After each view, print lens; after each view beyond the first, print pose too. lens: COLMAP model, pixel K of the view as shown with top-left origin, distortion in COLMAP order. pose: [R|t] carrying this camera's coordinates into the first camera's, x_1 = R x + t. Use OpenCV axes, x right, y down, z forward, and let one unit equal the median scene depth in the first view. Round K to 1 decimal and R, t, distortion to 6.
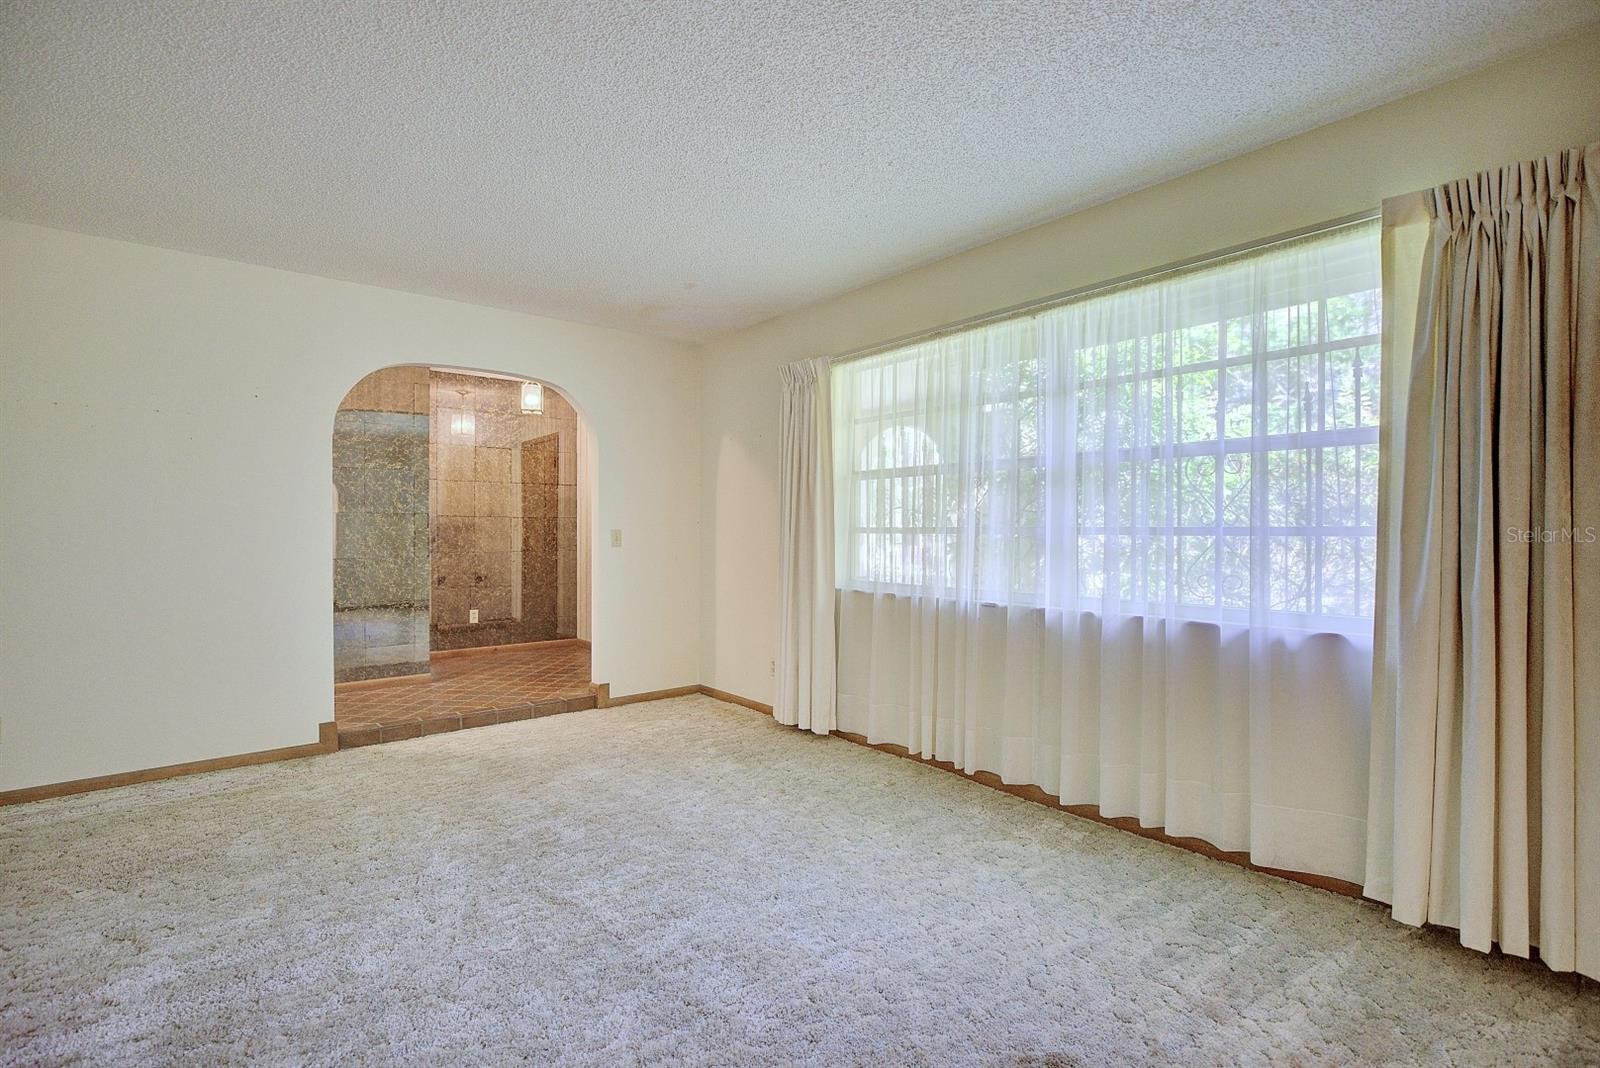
lens RADIAL K [[727.2, 0, 793.2], [0, 727.2, 524.7], [0, 0, 1]] dist [-0.002963, -0.000555]
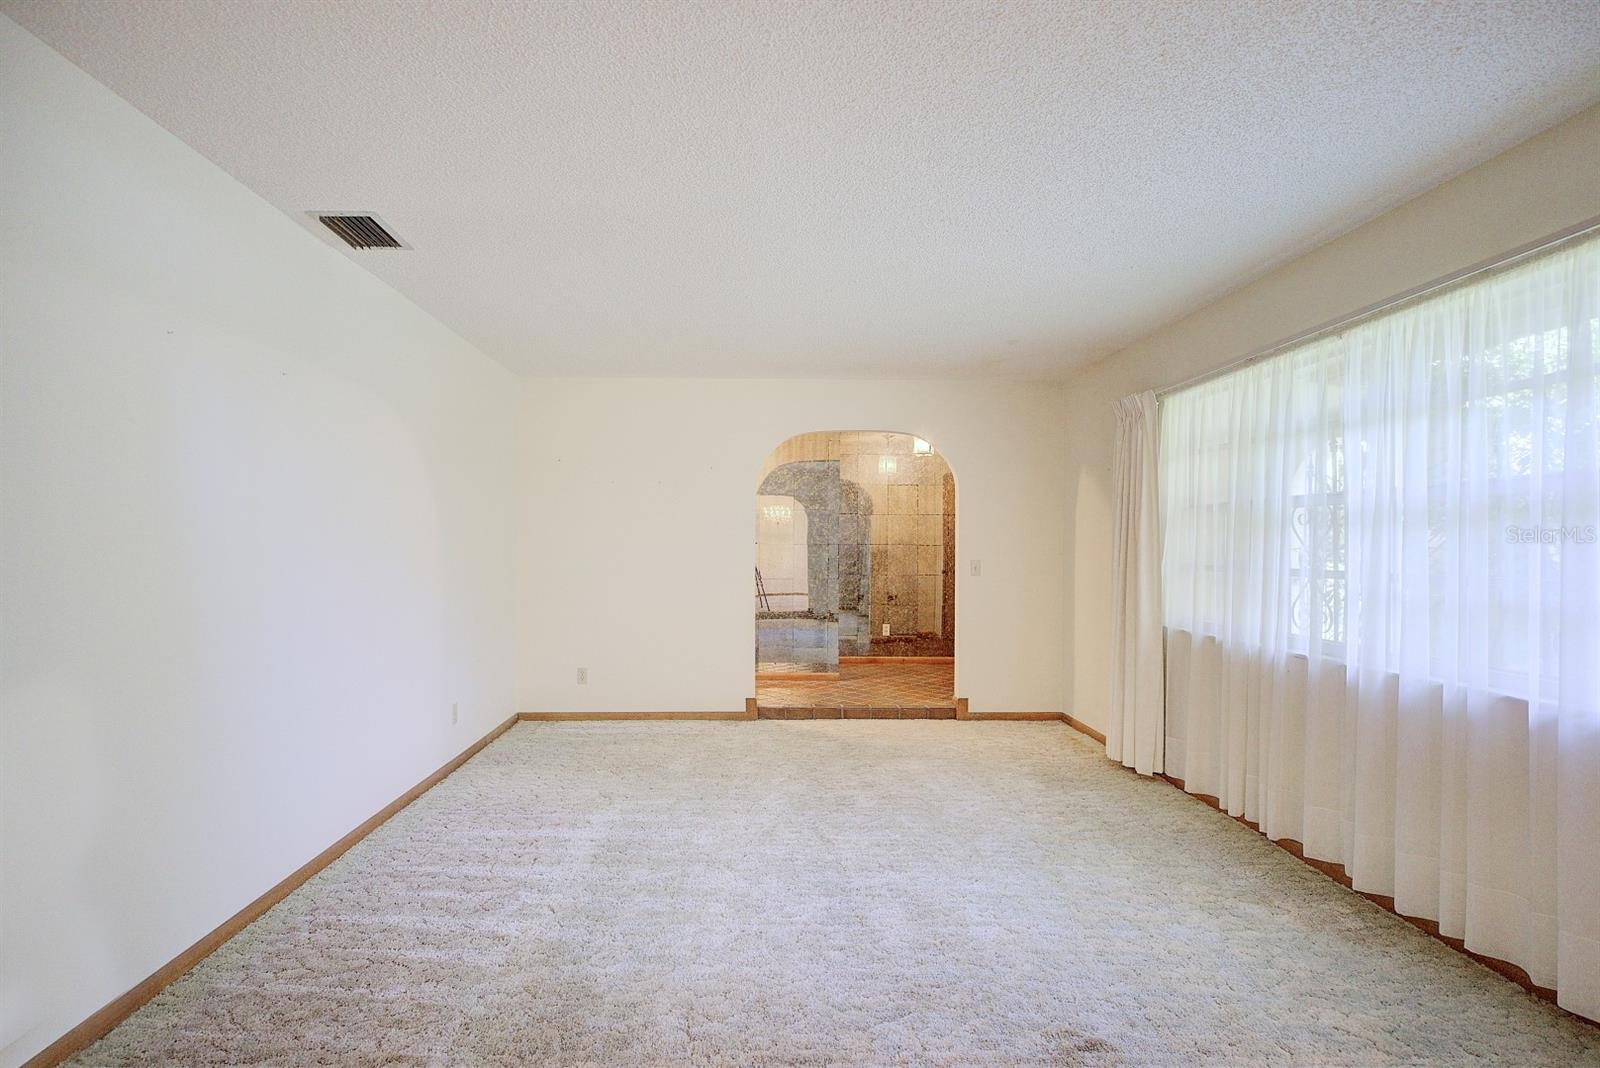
lens RADIAL K [[738.9, 0, 787.1], [0, 738.9, 532.4], [0, 0, 1]] dist [-0.003808, -0.000534]
pose [[0.804887, -0.005267, -0.593405, 0.261944], [-0.004028, 0.999889, -0.014339, -0.024894], [0.593415, 0.013932, 0.804776, -0.102279]]
